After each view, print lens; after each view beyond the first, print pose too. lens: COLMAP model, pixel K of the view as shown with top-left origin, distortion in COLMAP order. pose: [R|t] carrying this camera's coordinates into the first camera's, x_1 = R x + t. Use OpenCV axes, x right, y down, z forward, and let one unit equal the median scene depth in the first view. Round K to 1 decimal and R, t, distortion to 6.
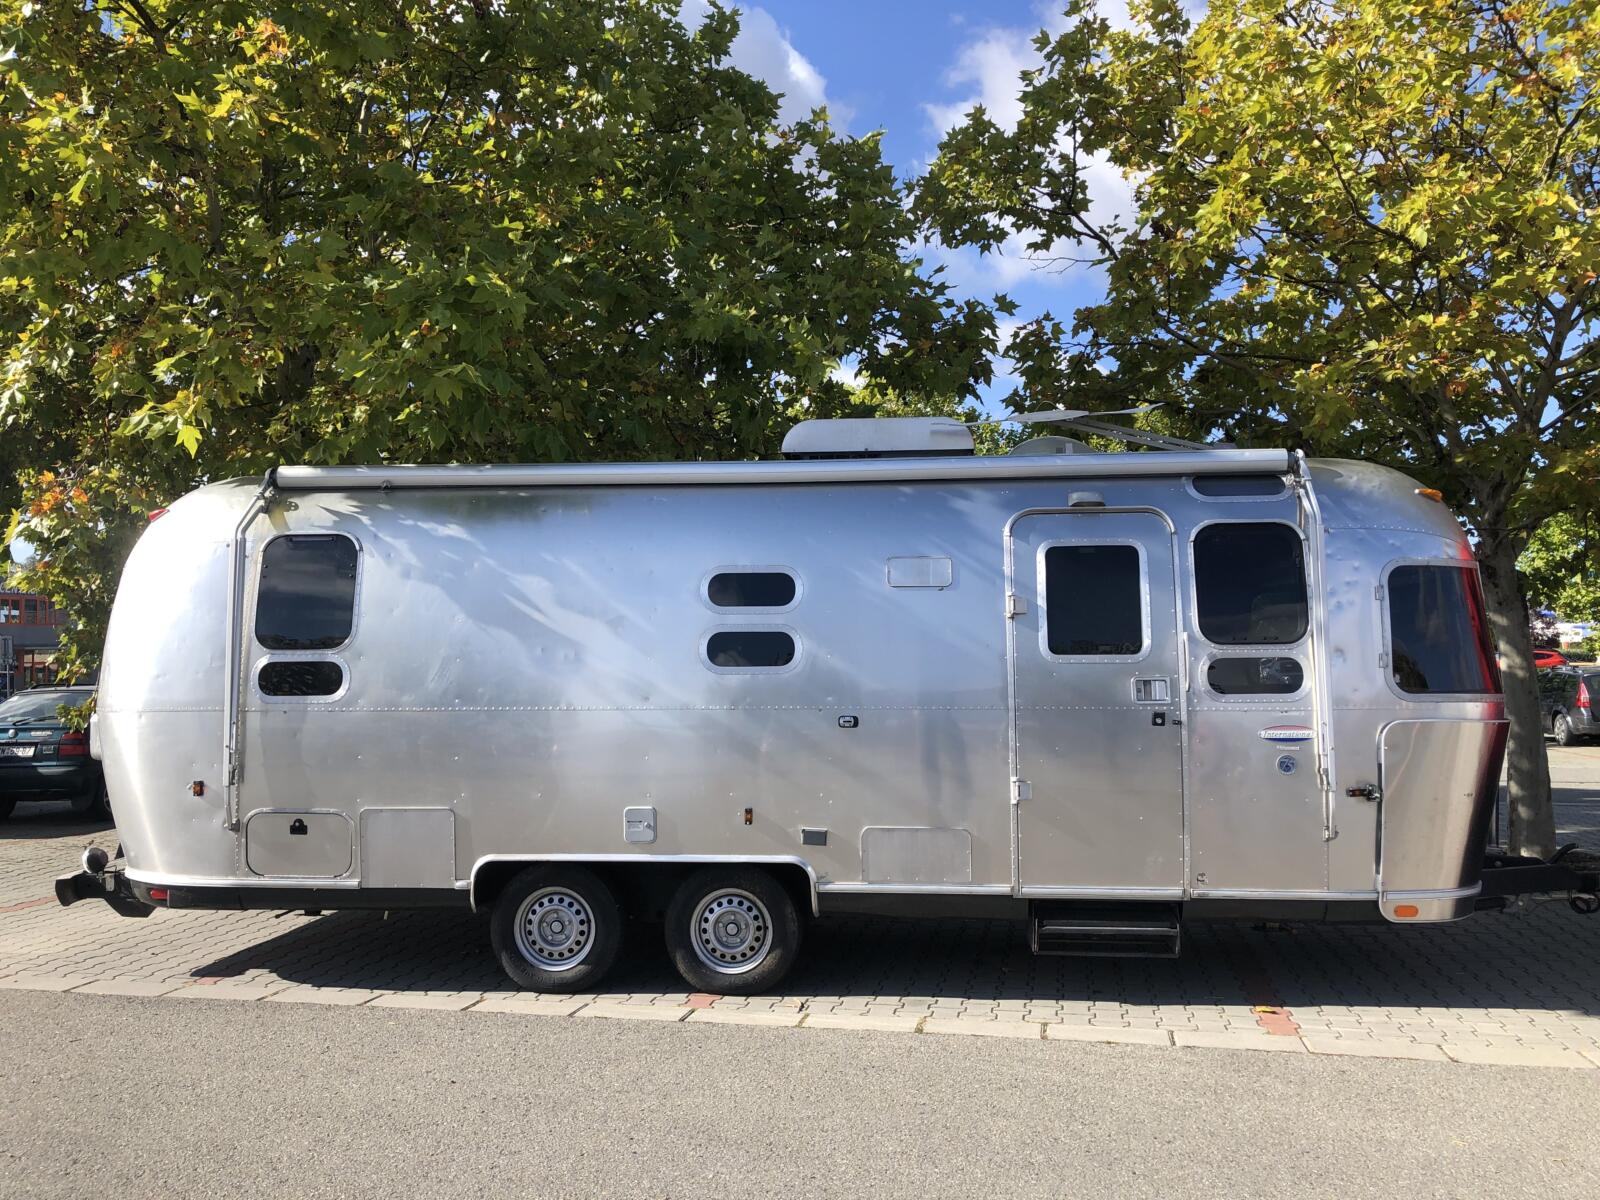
lens RADIAL K [[1307.5, 0, 781.0], [0, 1307.5, 560.6], [0, 0, 1]] dist [0.059520, -0.004981]
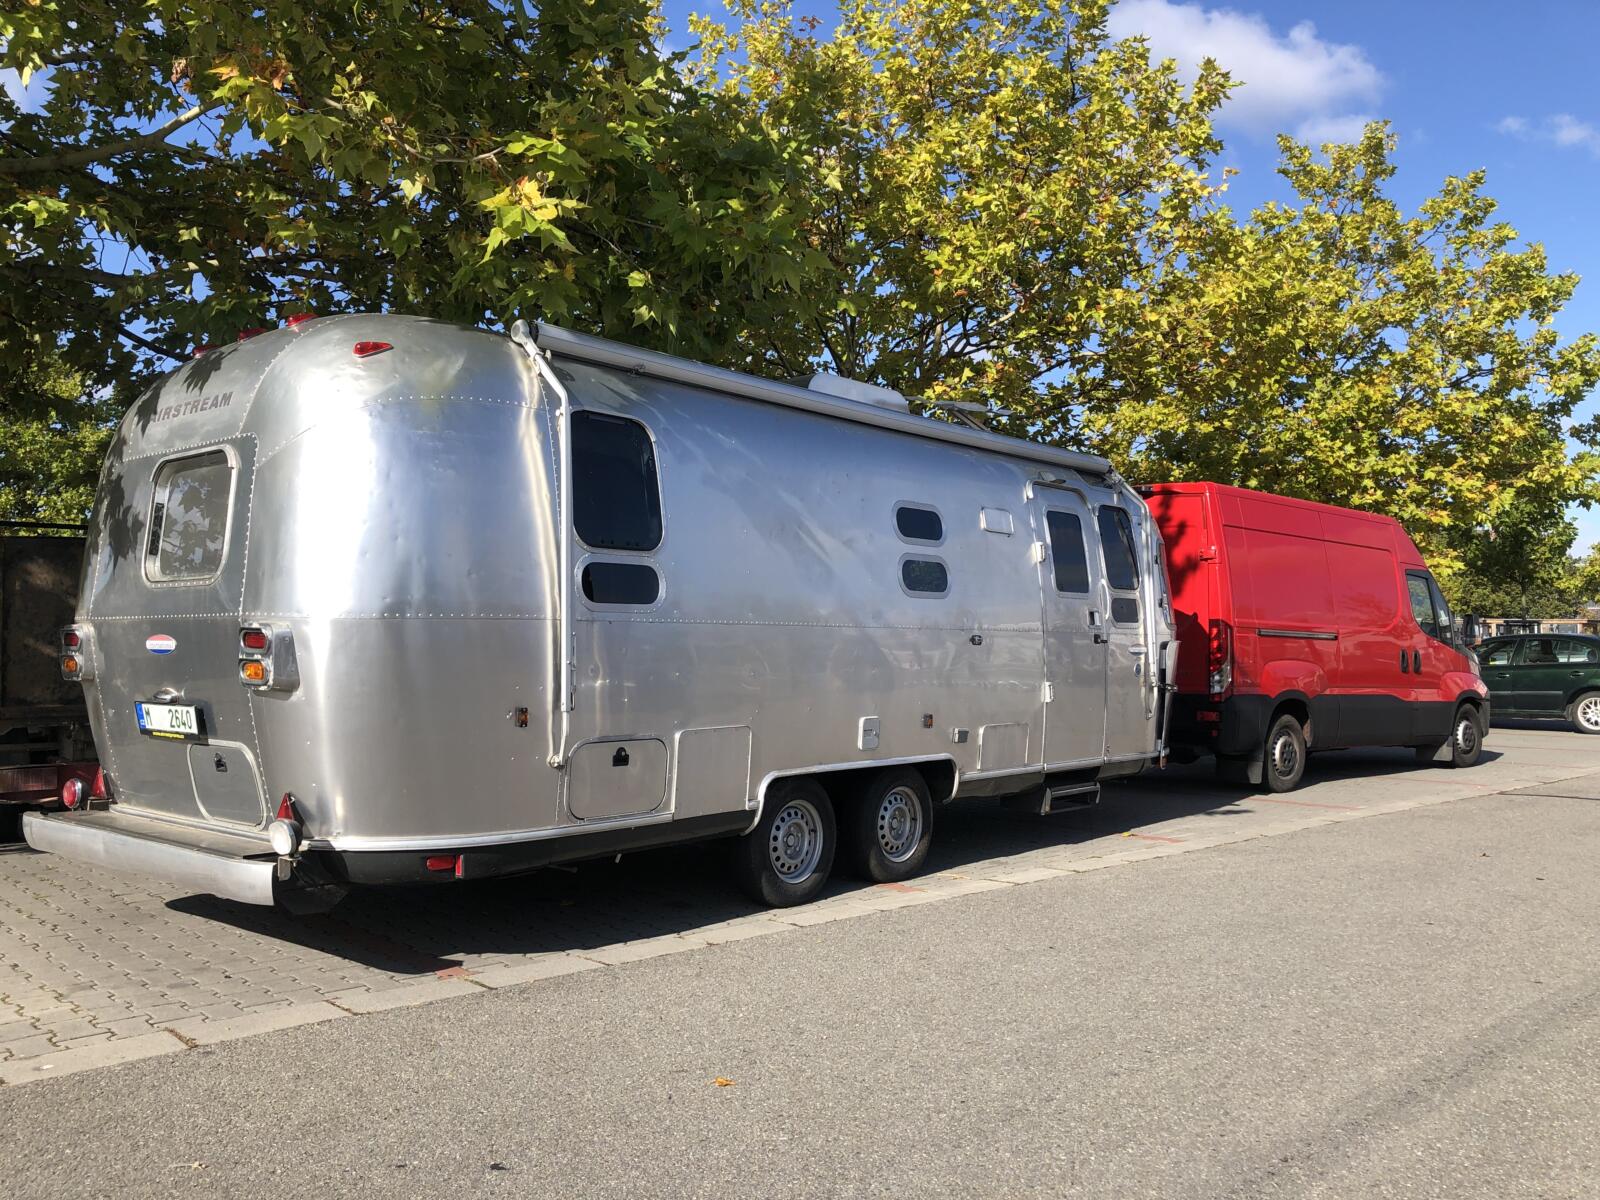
lens RADIAL K [[1303.2, 0, 800.0], [0, 1303.2, 600.0], [0, 0, 1]] dist [0.011895, -0.006459]
pose [[0.575875, 0.036072, 0.816741, -0.999356], [-0.054969, 0.998474, -0.005341, 0.099605], [-0.815688, -0.041820, 0.576979, 0.429421]]
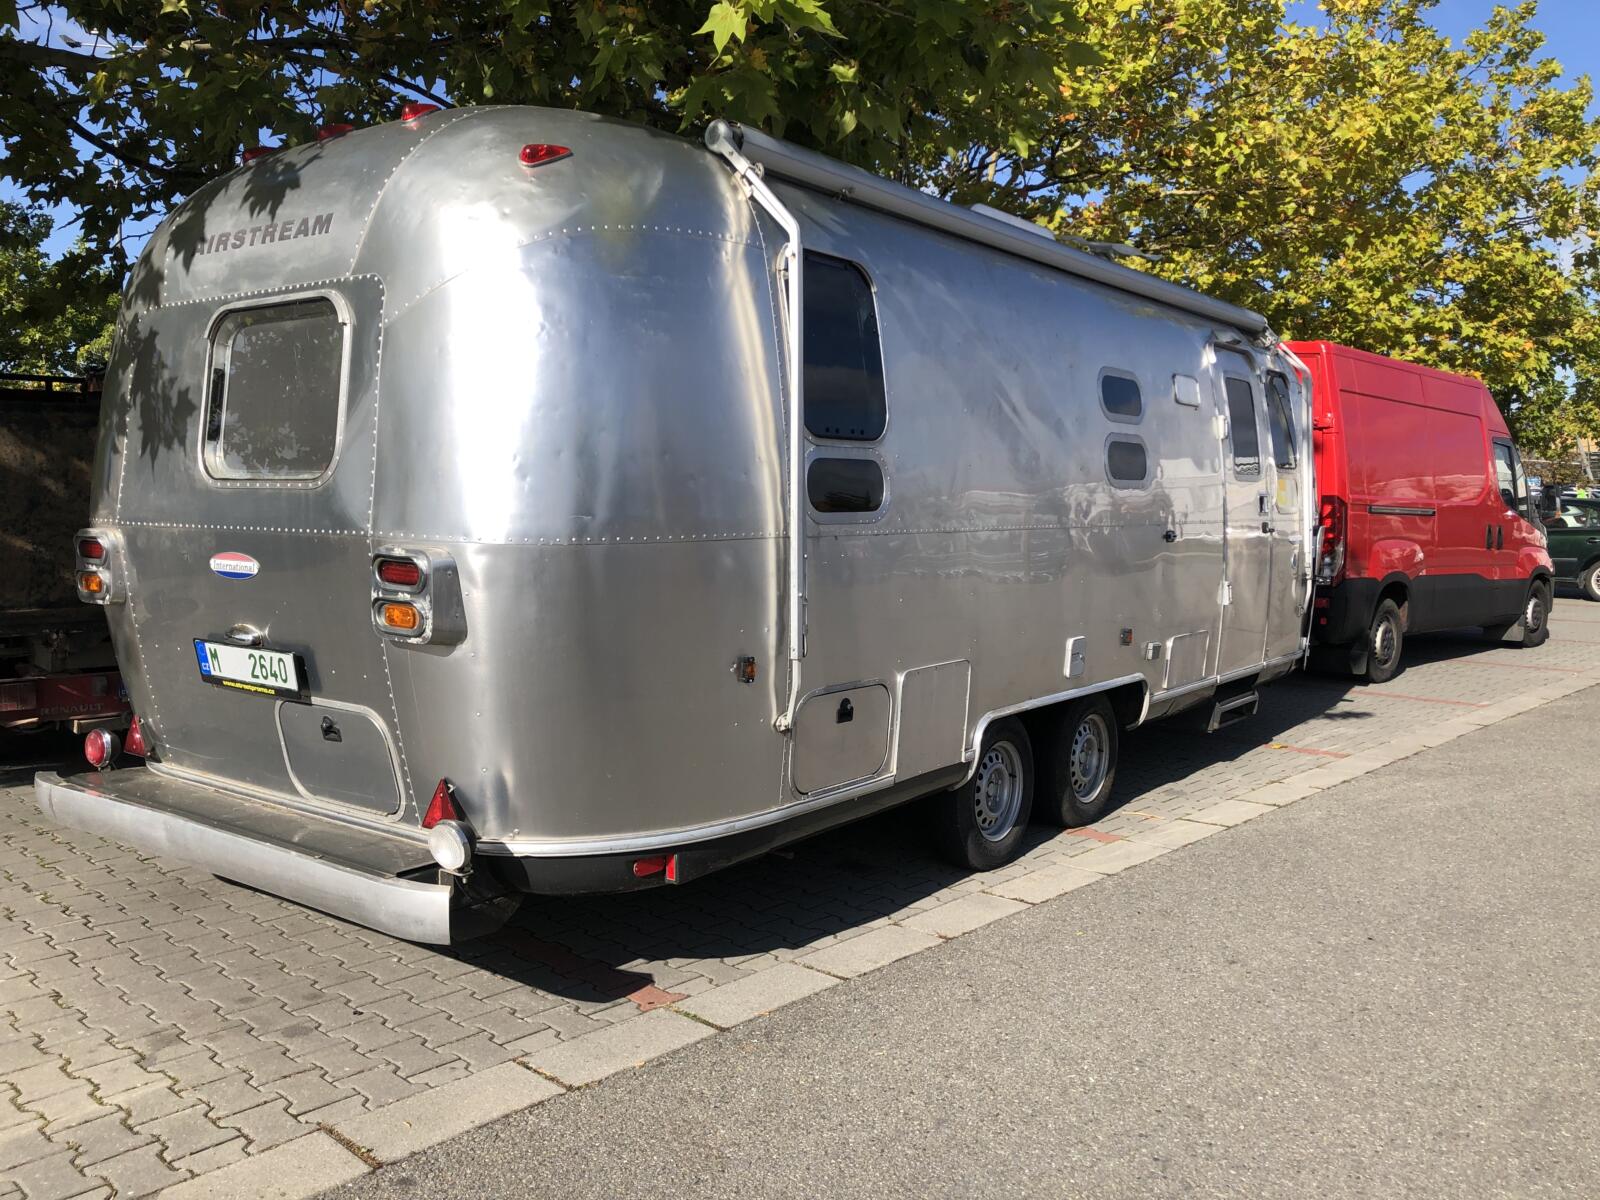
lens RADIAL K [[1314.6, 0, 800.2], [0, 1314.6, 589.0], [0, 0, 1]] dist [0.006956, -0.008486]
pose [[0.522366, -0.052705, 0.851091, -0.938509], [-0.063989, 0.992851, 0.100758, 0.078128], [-0.850317, -0.107093, 0.515259, 0.696842]]
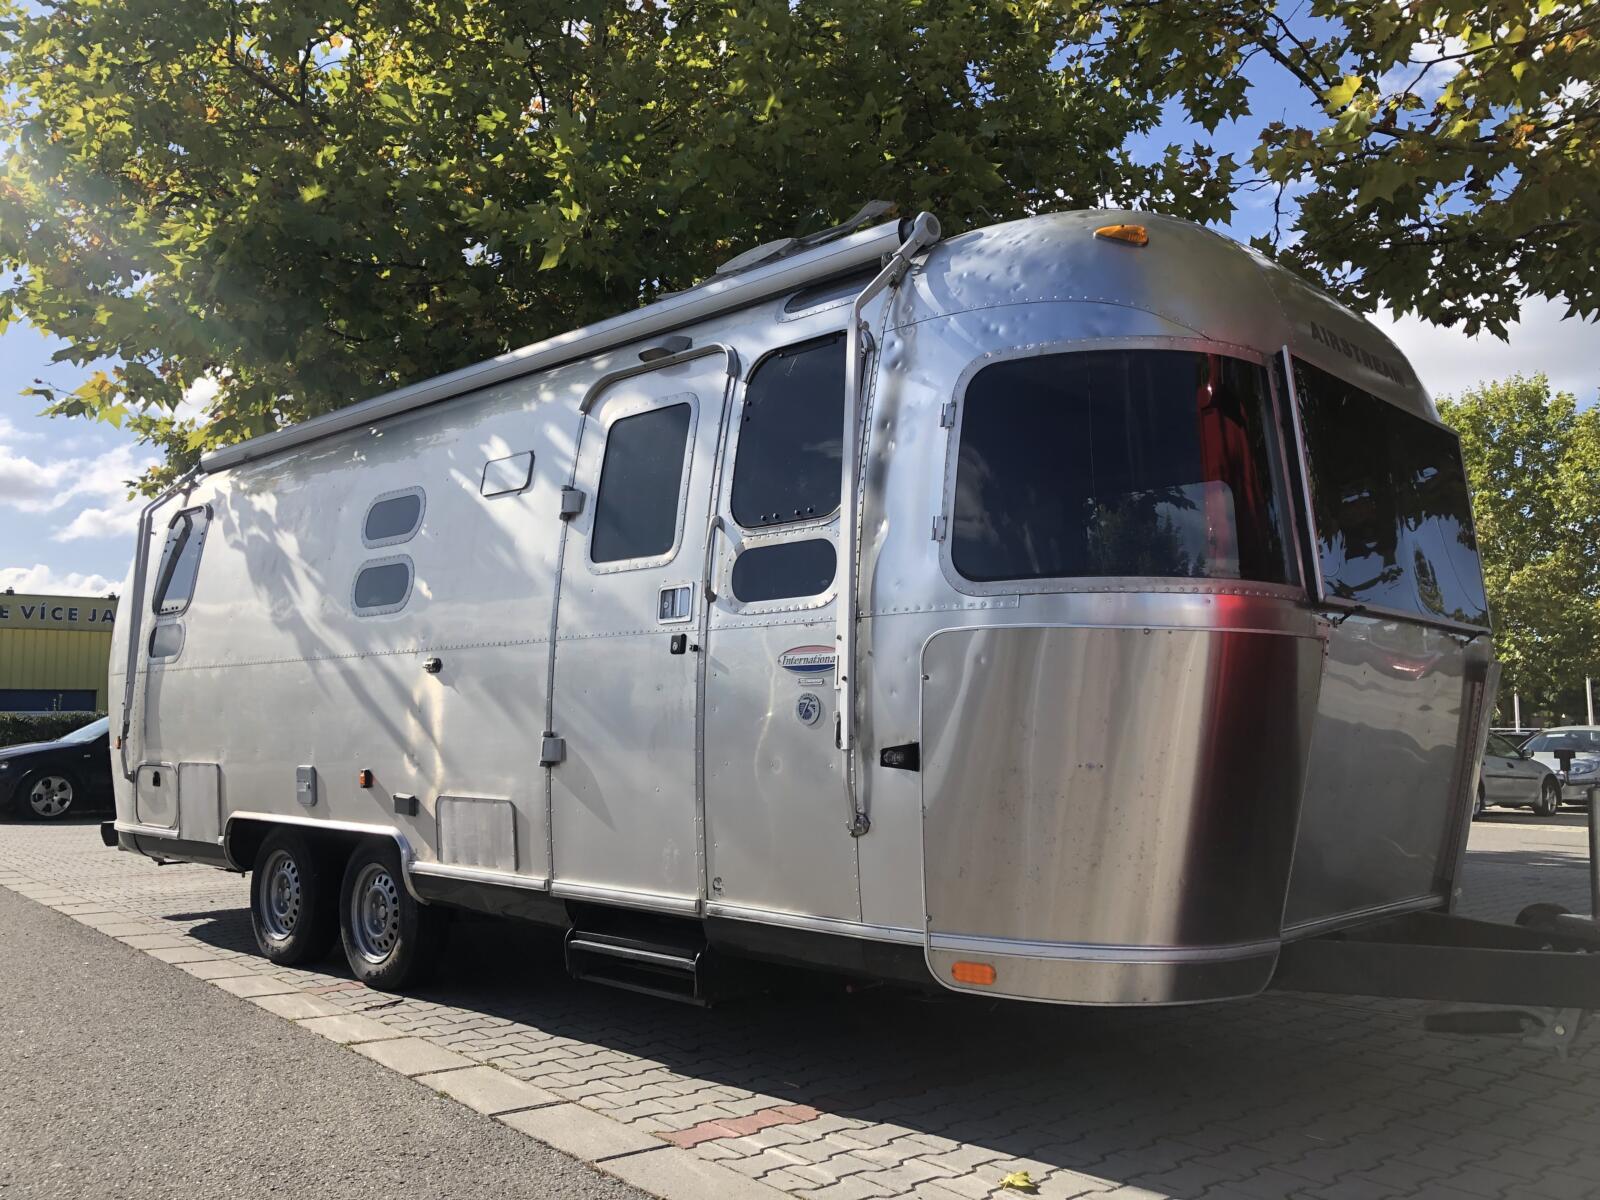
lens RADIAL K [[1314.6, 0, 800.2], [0, 1314.6, 589.0], [0, 0, 1]] dist [0.006956, -0.008486]
pose [[0.787201, -0.061220, -0.613650, 0.715982], [0.041090, 0.998056, -0.046859, 0.120278], [0.615326, 0.011673, 0.788186, 0.481703]]
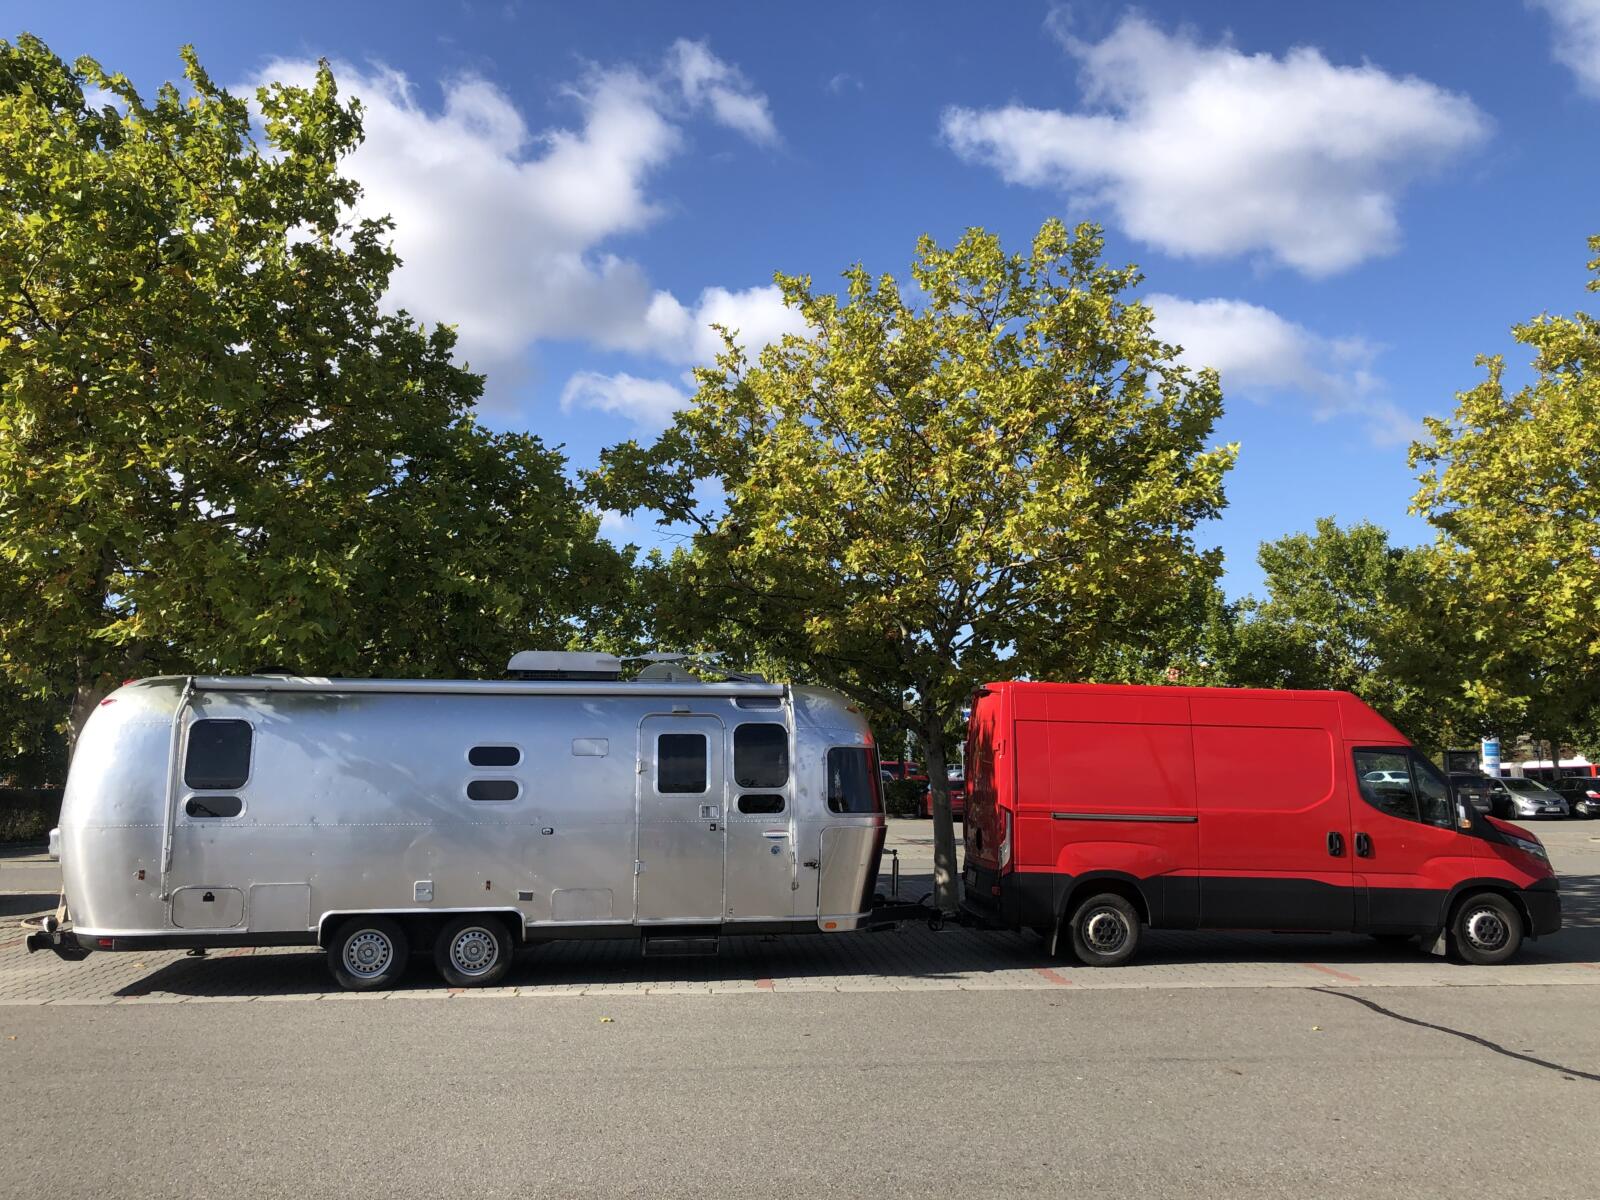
lens RADIAL K [[1314.6, 0, 800.2], [0, 1314.6, 589.0], [0, 0, 1]] dist [0.006956, -0.008486]
pose [[0.956482, 0.044837, 0.288328, -0.149330], [-0.024897, 0.997061, -0.072457, -0.085109], [-0.290729, 0.062125, 0.954786, -0.836906]]
